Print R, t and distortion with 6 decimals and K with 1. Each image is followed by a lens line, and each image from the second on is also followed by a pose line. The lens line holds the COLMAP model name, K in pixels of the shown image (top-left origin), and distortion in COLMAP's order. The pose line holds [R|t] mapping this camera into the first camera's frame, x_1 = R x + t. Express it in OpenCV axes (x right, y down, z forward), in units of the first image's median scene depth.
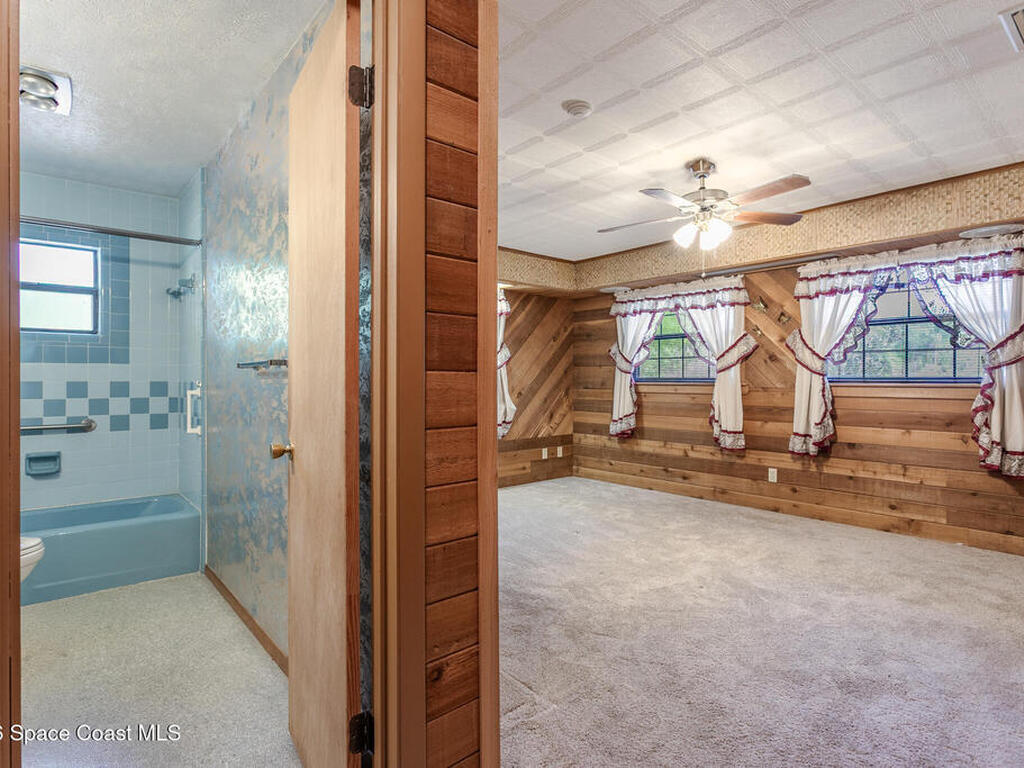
lens RADIAL K [[553.3, 0, 520.6], [0, 553.3, 388.0], [0, 0, 1]] dist [-0.001659, 0.005926]
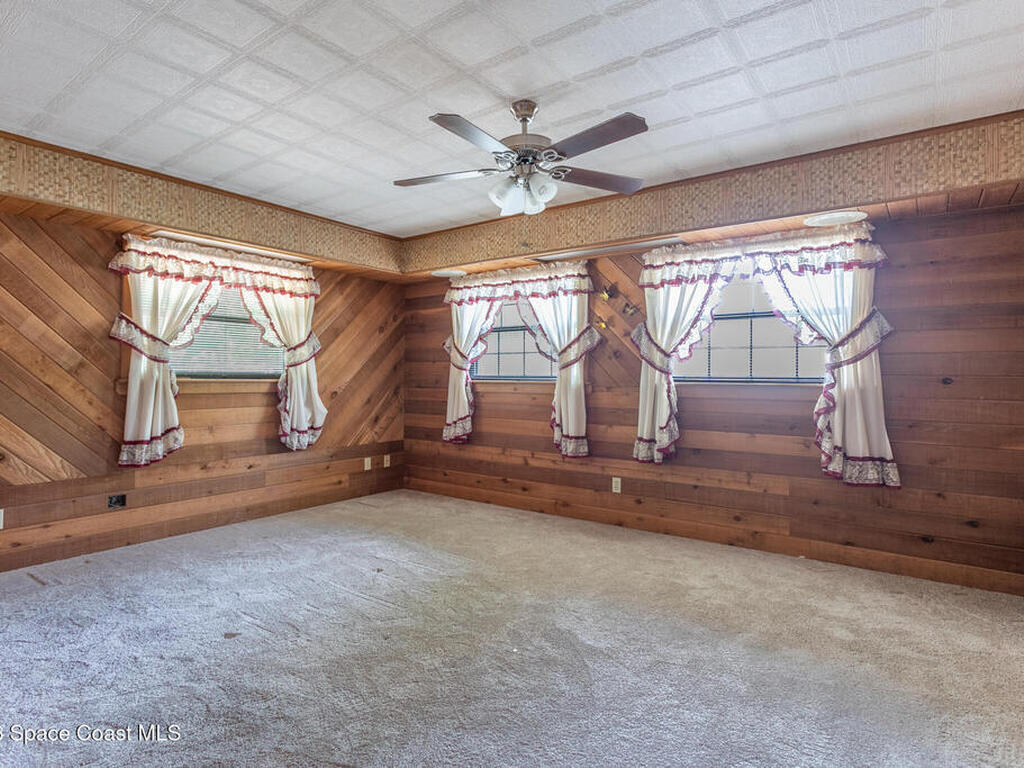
lens RADIAL K [[553.3, 0, 503.7], [0, 553.3, 384.0], [0, 0, 1]] dist [-0.001659, 0.005926]
pose [[0.980203, 0.004361, 0.197947, 0.108129], [-0.003782, 0.999987, -0.003299, -0.002431], [-0.197959, 0.002485, 0.980207, 0.173582]]
